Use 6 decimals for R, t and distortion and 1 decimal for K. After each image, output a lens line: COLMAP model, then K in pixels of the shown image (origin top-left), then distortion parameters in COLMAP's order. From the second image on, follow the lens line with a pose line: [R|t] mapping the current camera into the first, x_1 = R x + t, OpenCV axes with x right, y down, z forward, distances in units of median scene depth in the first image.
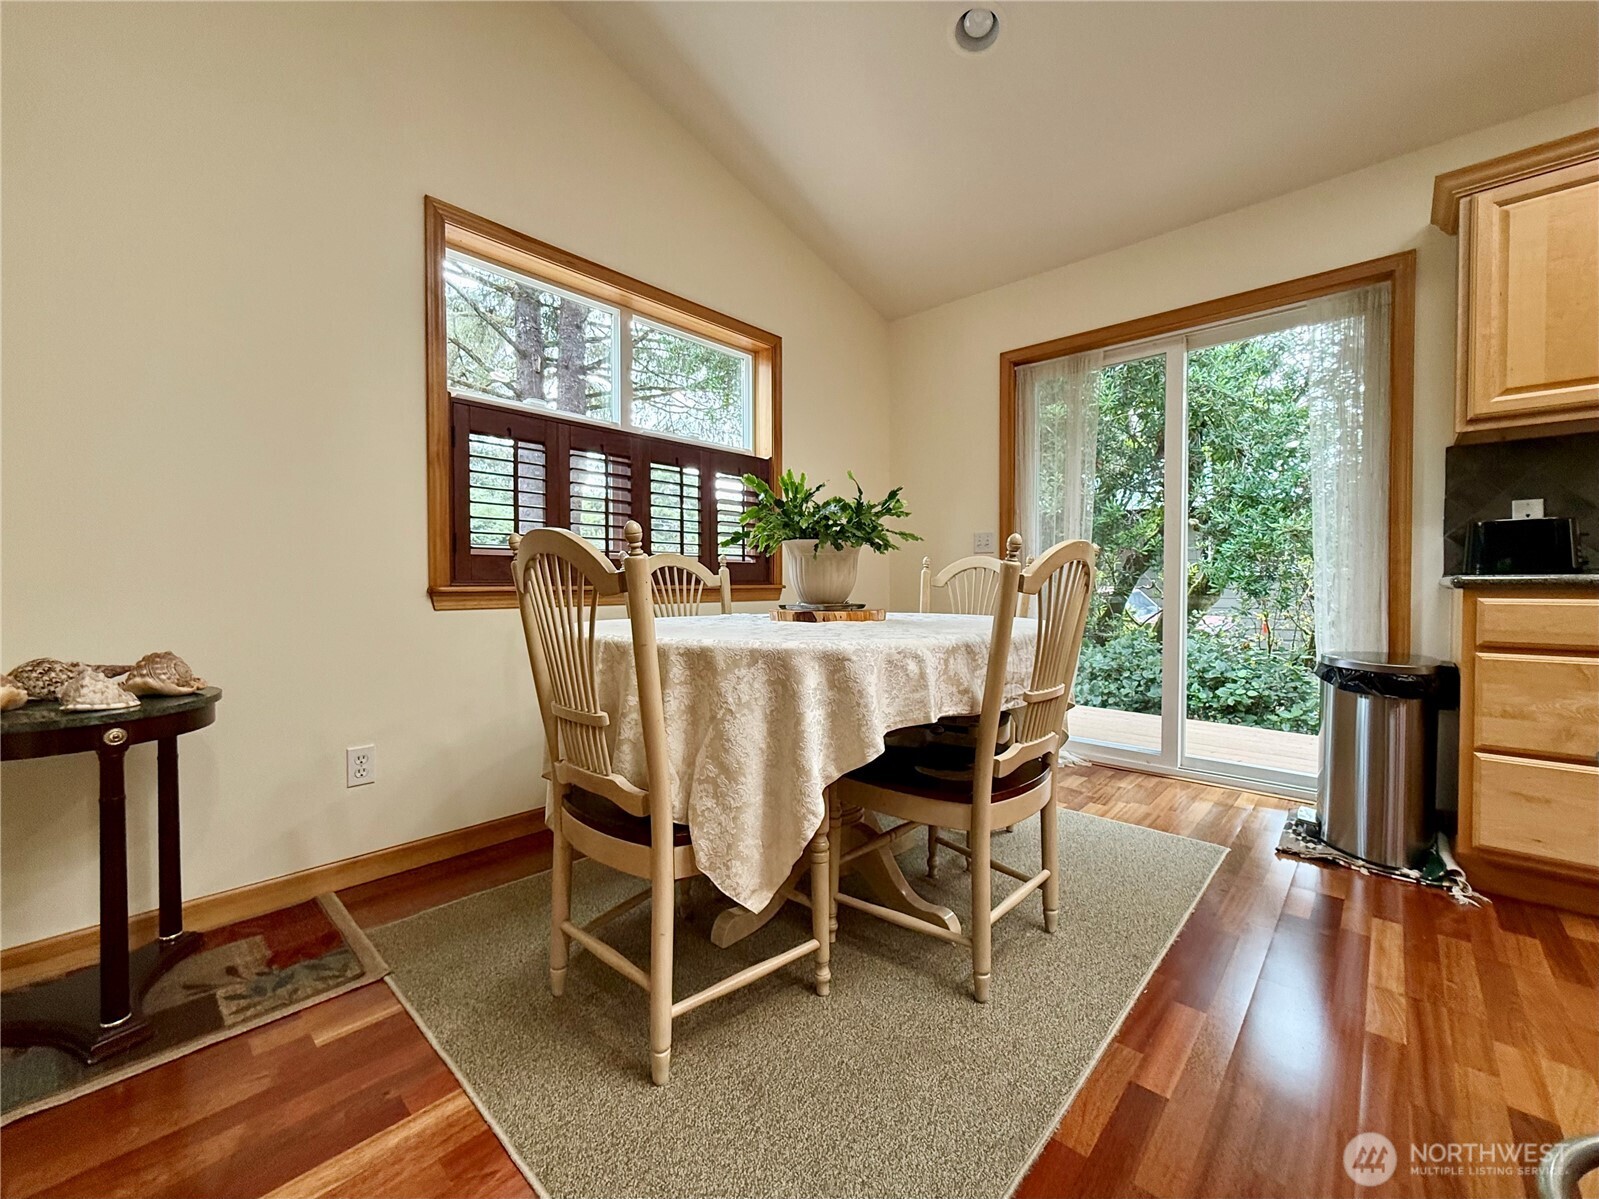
lens RADIAL K [[643.1, 0, 804.9], [0, 643.1, 592.5], [0, 0, 1]] dist [-0.001790, -0.000598]
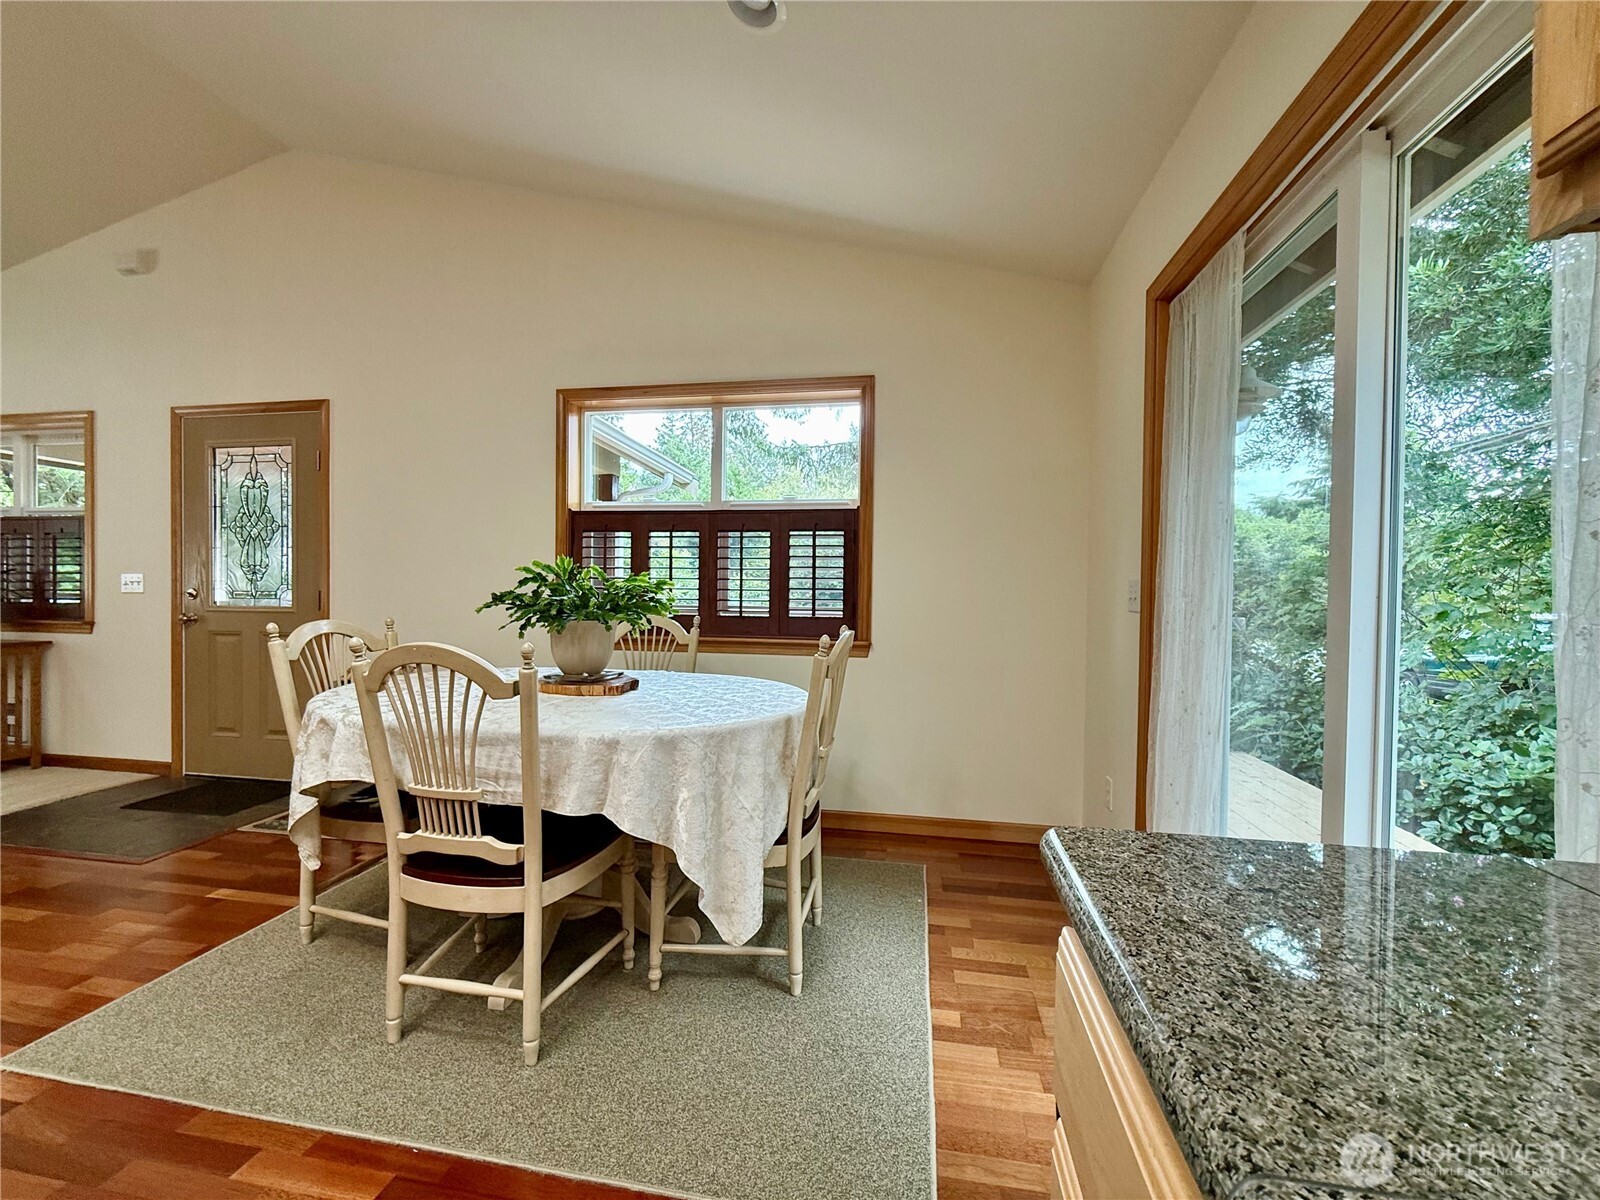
lens RADIAL K [[639.1, 0, 800.0], [0, 639.1, 600.0], [0, 0, 1]] dist [-0.001110, -0.000431]
pose [[0.538589, 0.017320, -0.842391, 1.147042], [-0.026557, 0.999641, 0.003573, -0.120975], [0.842150, 0.020447, 0.538855, 0.697589]]
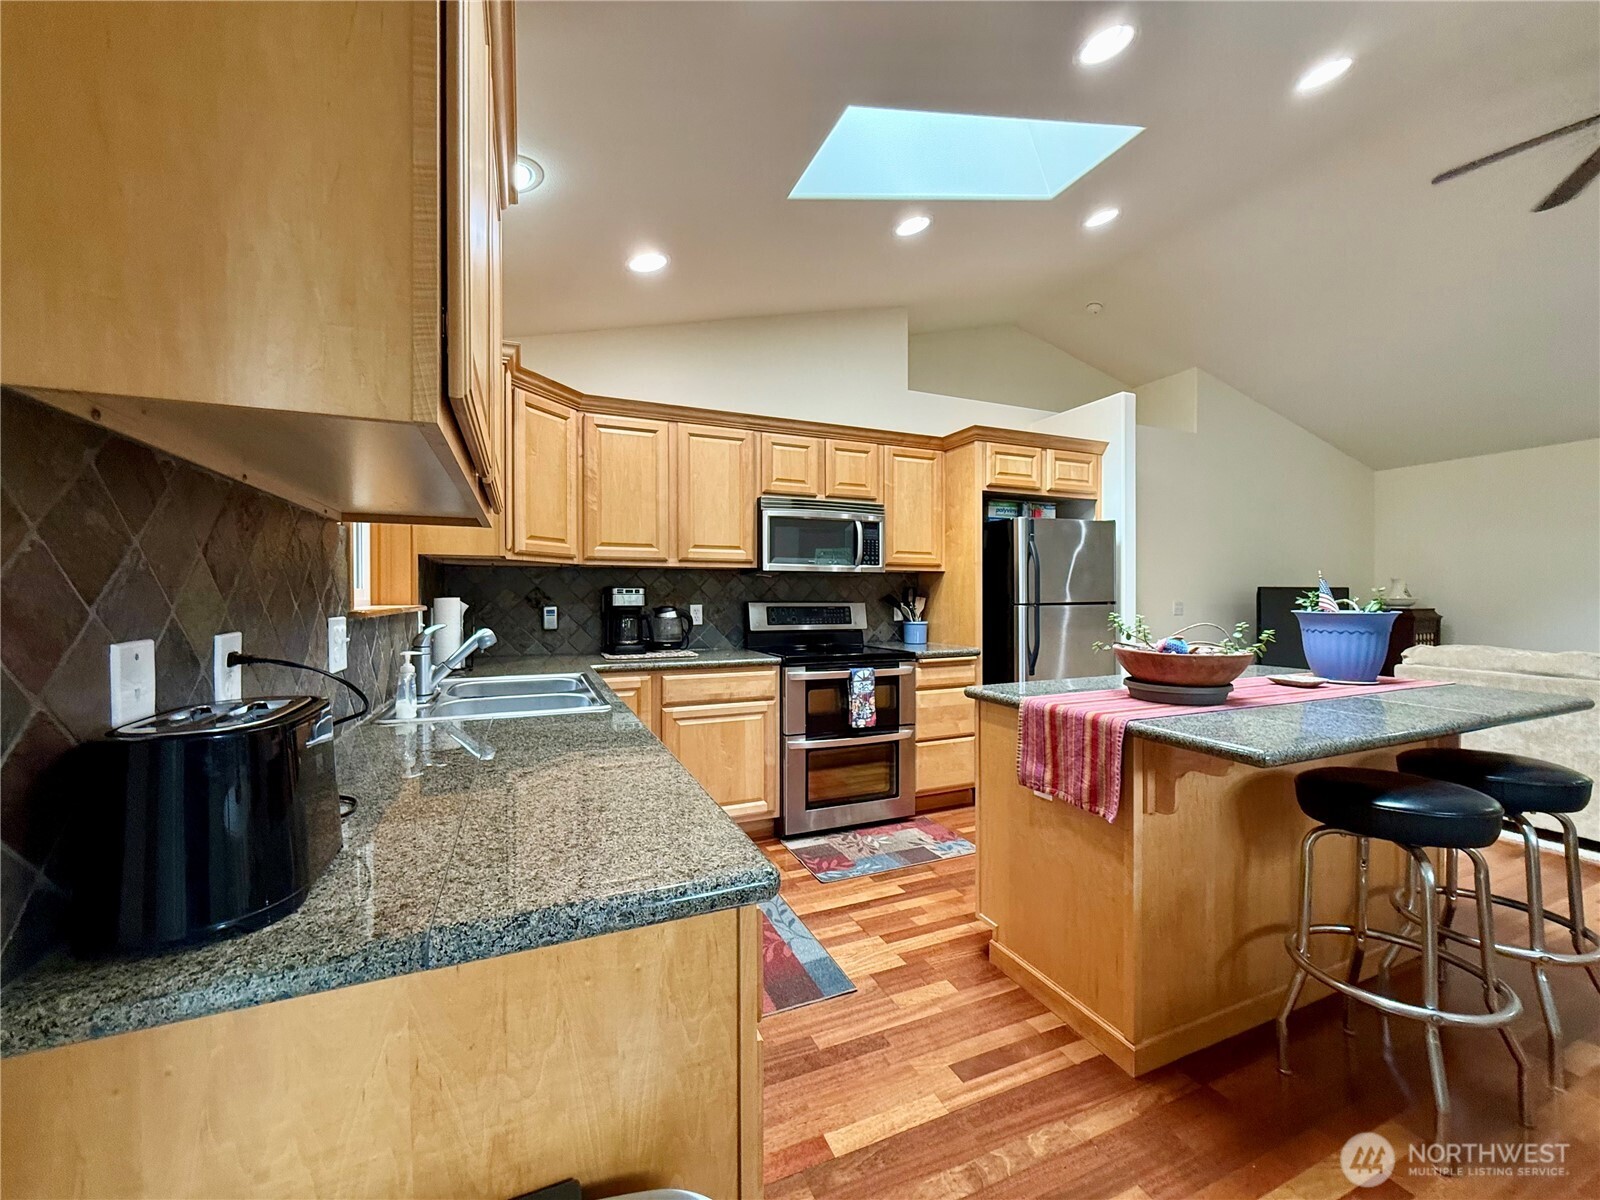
lens RADIAL K [[637.0, 0, 800.0], [0, 637.0, 600.0], [0, 0, 1]] dist [-0.000279, -0.000160]
pose [[-0.912276, 0.000216, 0.409576, 0.802139], [0.009376, 0.999749, 0.020356, -0.185545], [-0.409469, 0.022410, -0.912049, 1.278117]]
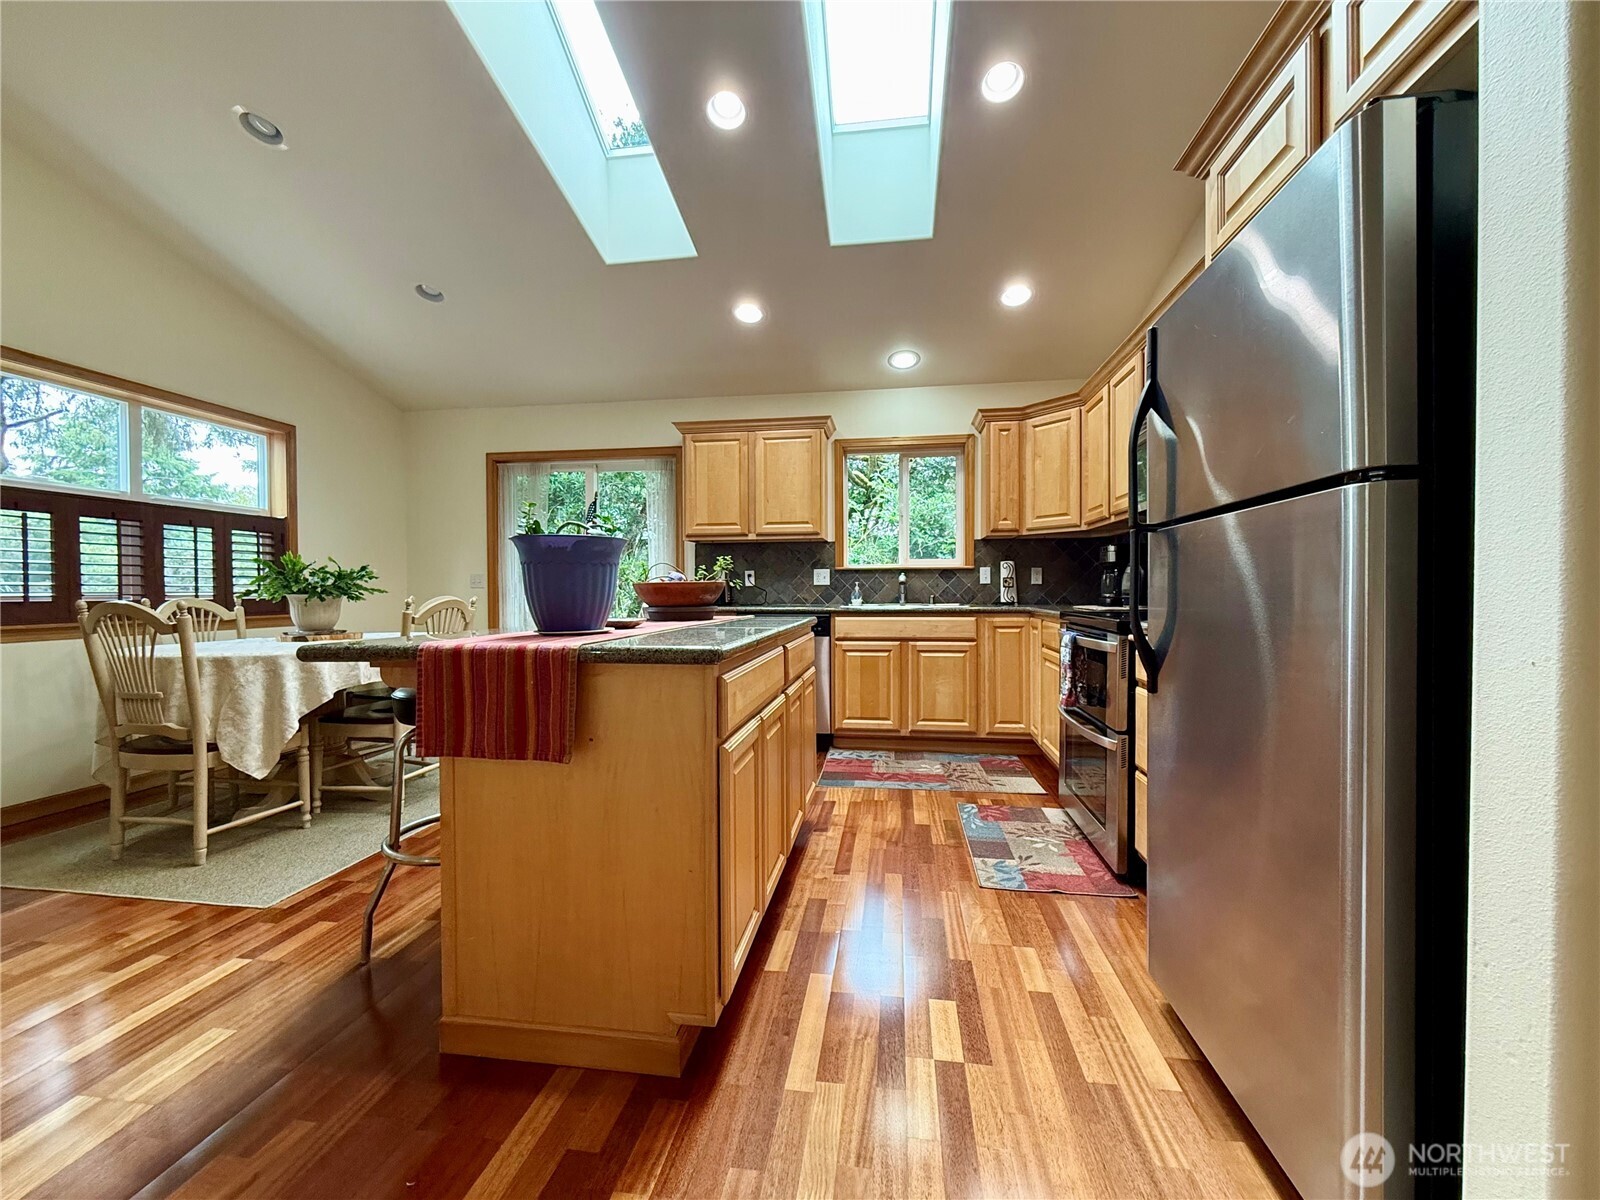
lens RADIAL K [[633.4, 0, 808.4], [0, 633.4, 598.1], [0, 0, 1]] dist [0.001541, -0.004401]
pose [[0.822764, -0.010670, 0.568283, 0.145847], [0.014562, 0.999891, -0.002310, -0.044906], [-0.568197, 0.010176, 0.822830, -1.086509]]
